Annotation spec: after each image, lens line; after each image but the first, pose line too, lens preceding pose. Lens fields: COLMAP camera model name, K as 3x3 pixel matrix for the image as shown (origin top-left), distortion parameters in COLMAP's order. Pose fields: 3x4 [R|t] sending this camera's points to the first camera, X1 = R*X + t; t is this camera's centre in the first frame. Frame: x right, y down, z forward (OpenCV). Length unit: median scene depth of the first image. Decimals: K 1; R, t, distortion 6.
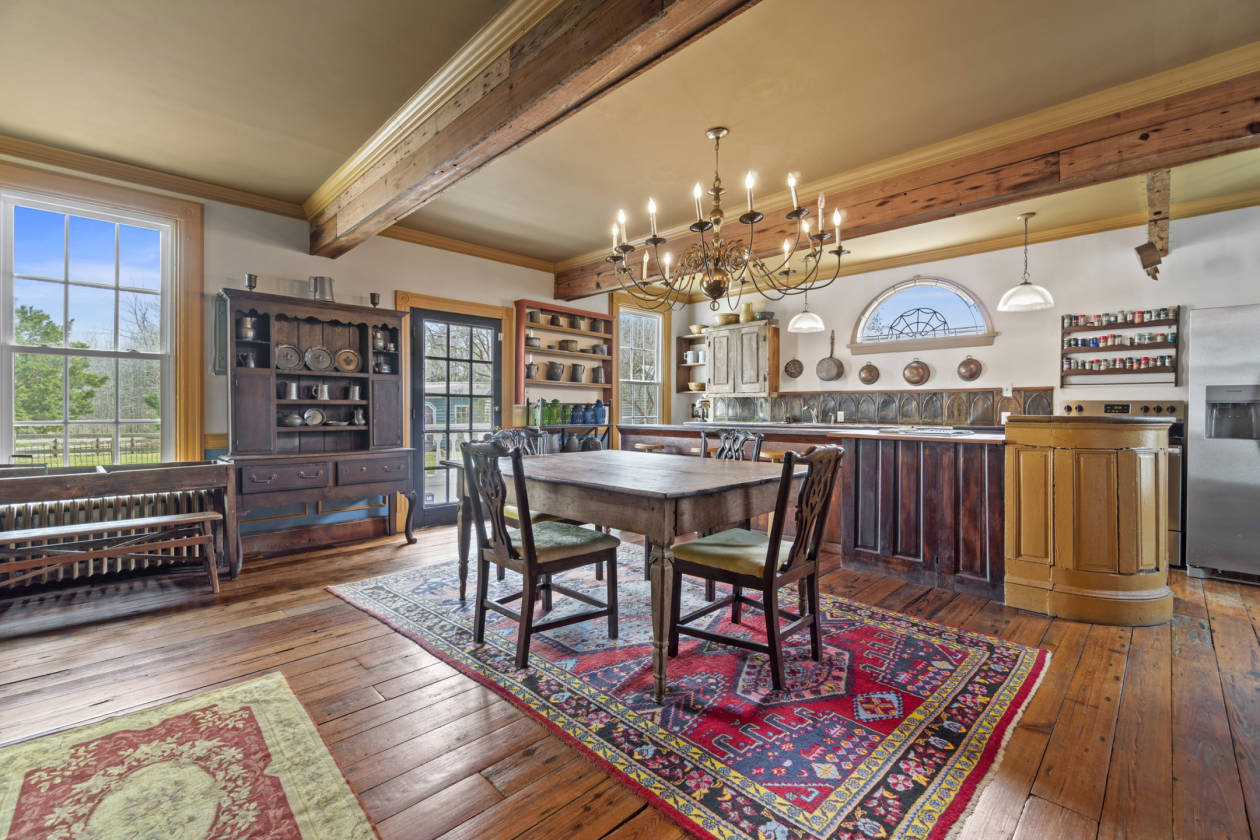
lens RADIAL K [[539.7, 0, 624.6], [0, 539.7, 409.9], [0, 0, 1]] dist [-0.003556, -0.000030]
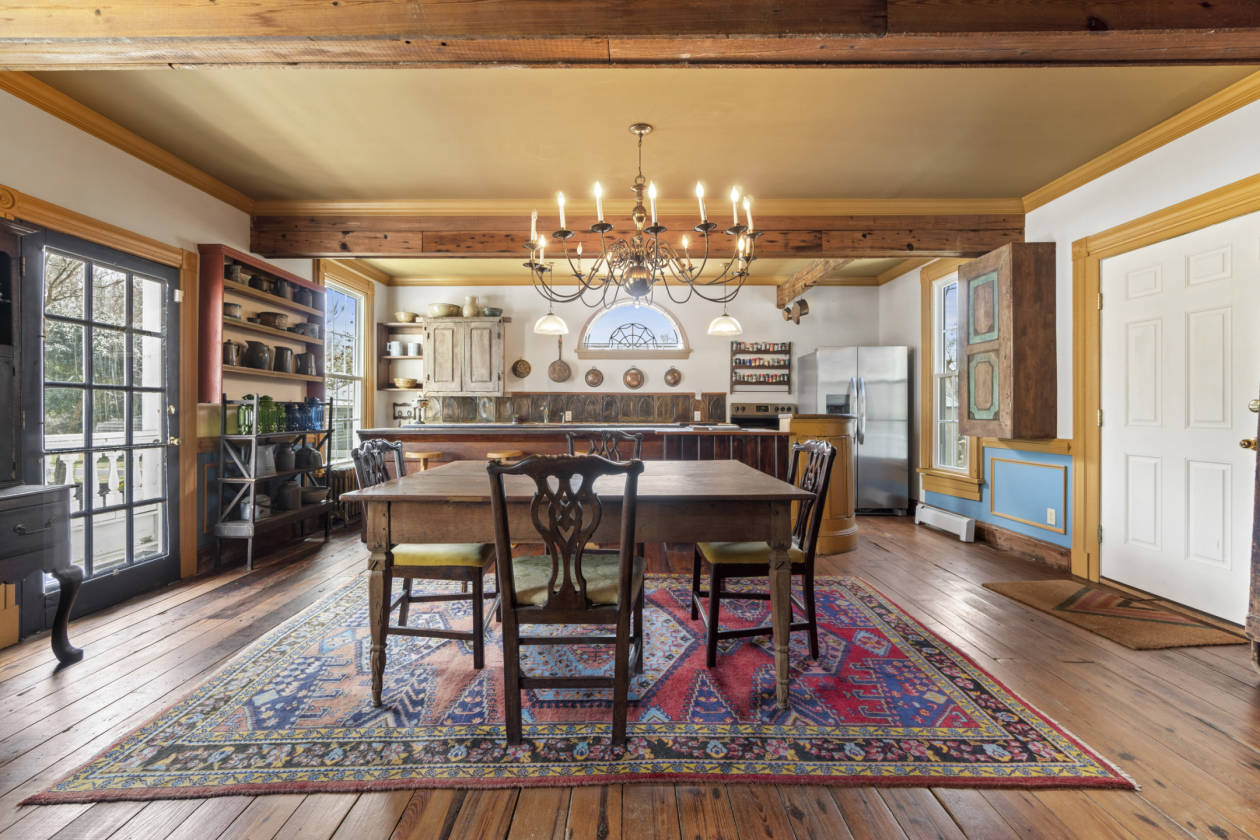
lens RADIAL K [[539.7, 0, 624.6], [0, 539.7, 409.9], [0, 0, 1]] dist [-0.003556, -0.000030]
pose [[0.705243, -0.003047, 0.708960, -0.310209], [0.001619, 0.999995, 0.002688, -0.002947], [-0.708964, -0.000748, 0.705244, 0.187391]]
